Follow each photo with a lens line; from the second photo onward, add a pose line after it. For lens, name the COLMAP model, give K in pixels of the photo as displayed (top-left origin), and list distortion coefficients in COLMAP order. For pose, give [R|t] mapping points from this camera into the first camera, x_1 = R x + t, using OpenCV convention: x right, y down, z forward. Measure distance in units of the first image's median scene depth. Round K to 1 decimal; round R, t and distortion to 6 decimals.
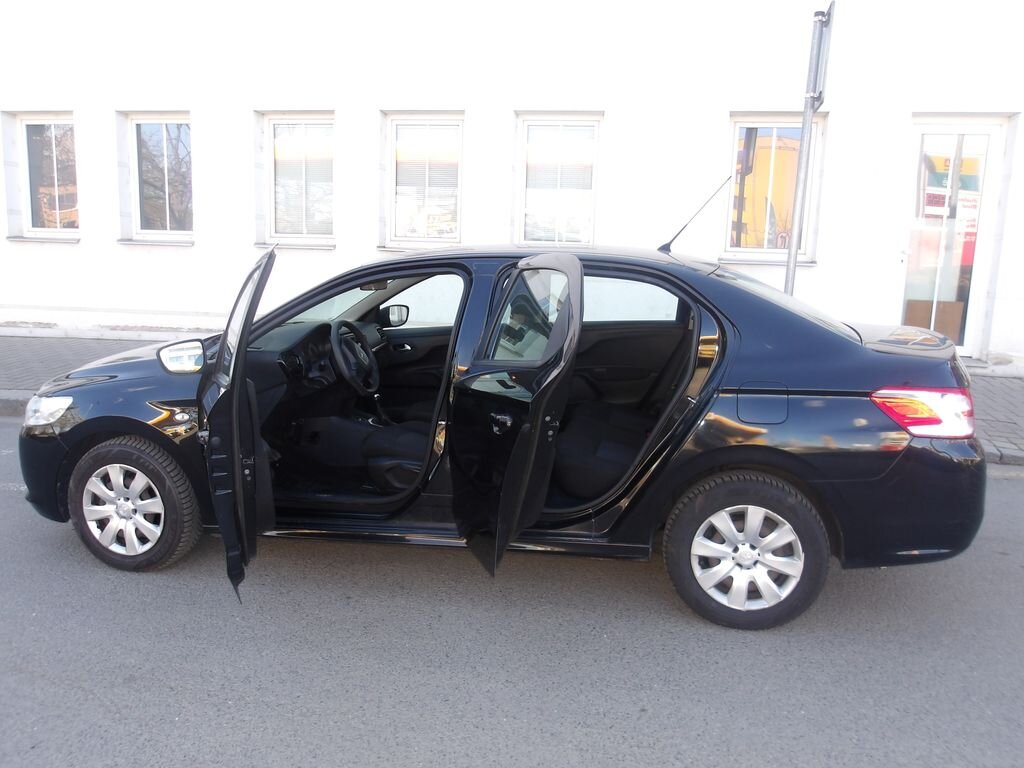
lens RADIAL K [[845.4, 0, 513.1], [0, 845.4, 386.1], [0, 0, 1]] dist [-0.002915, 0.000204]
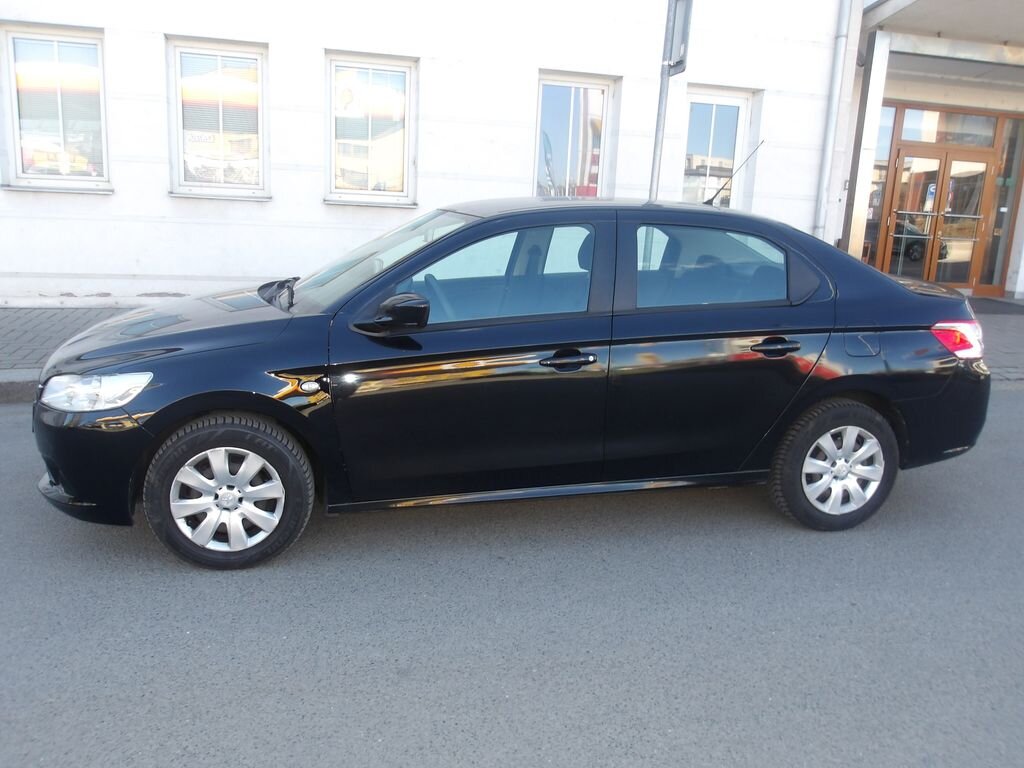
lens RADIAL K [[845.4, 0, 513.1], [0, 845.4, 386.1], [0, 0, 1]] dist [-0.002915, 0.000204]
pose [[0.908978, -0.069460, 0.411016, -0.563189], [0.045212, 0.996630, 0.068438, -0.014515], [-0.414385, -0.043626, 0.909055, 0.110619]]
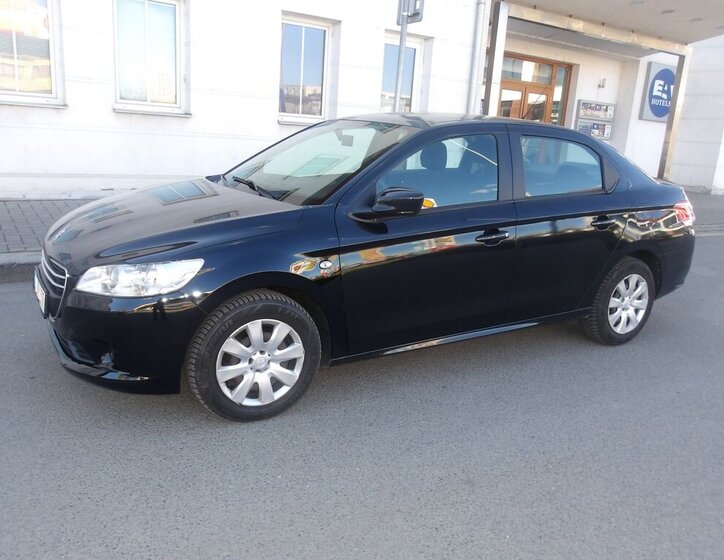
lens RADIAL K [[616.8, 0, 362.0], [0, 616.8, 280.0], [0, 0, 1]] dist [0.002966, 0.000139]
pose [[0.739387, -0.134484, 0.659713, -0.882301], [0.063051, 0.989373, 0.131021, -0.044545], [-0.670322, -0.055280, 0.740008, 0.385393]]
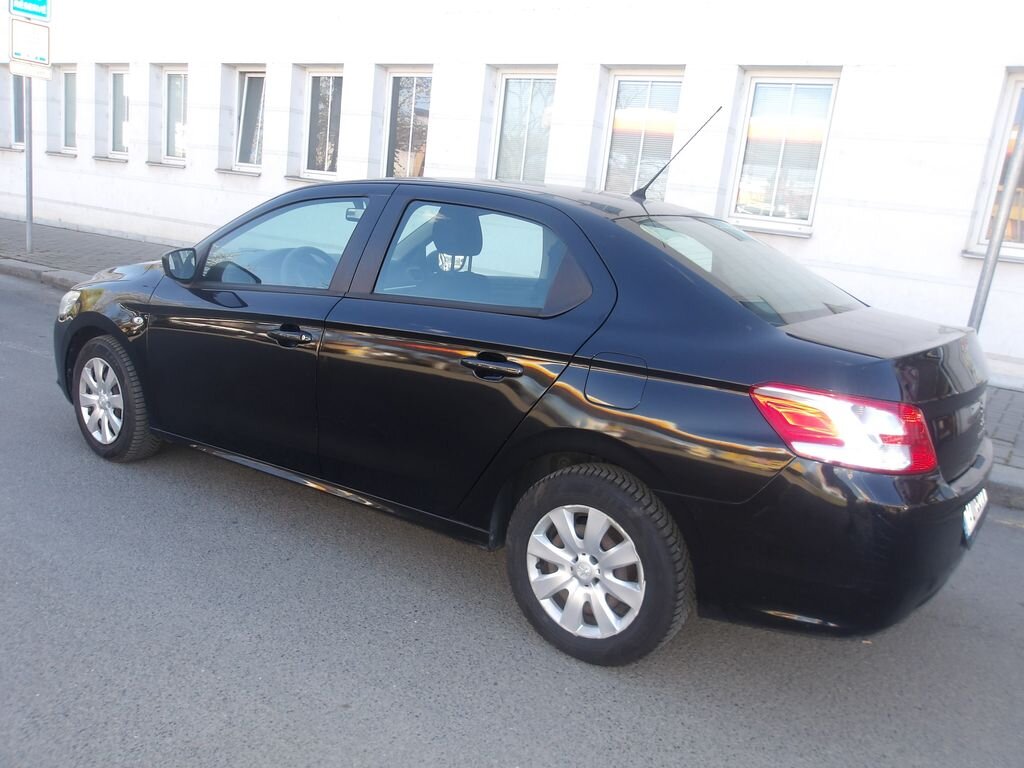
lens RADIAL K [[847.6, 0, 512.7], [0, 847.6, 378.3], [0, 0, 1]] dist [0.001636, 0.004569]
pose [[0.911434, 0.145953, -0.384690, 0.451075], [-0.140025, 0.989190, 0.043546, -0.003189], [0.386887, 0.014177, 0.922018, 0.208419]]
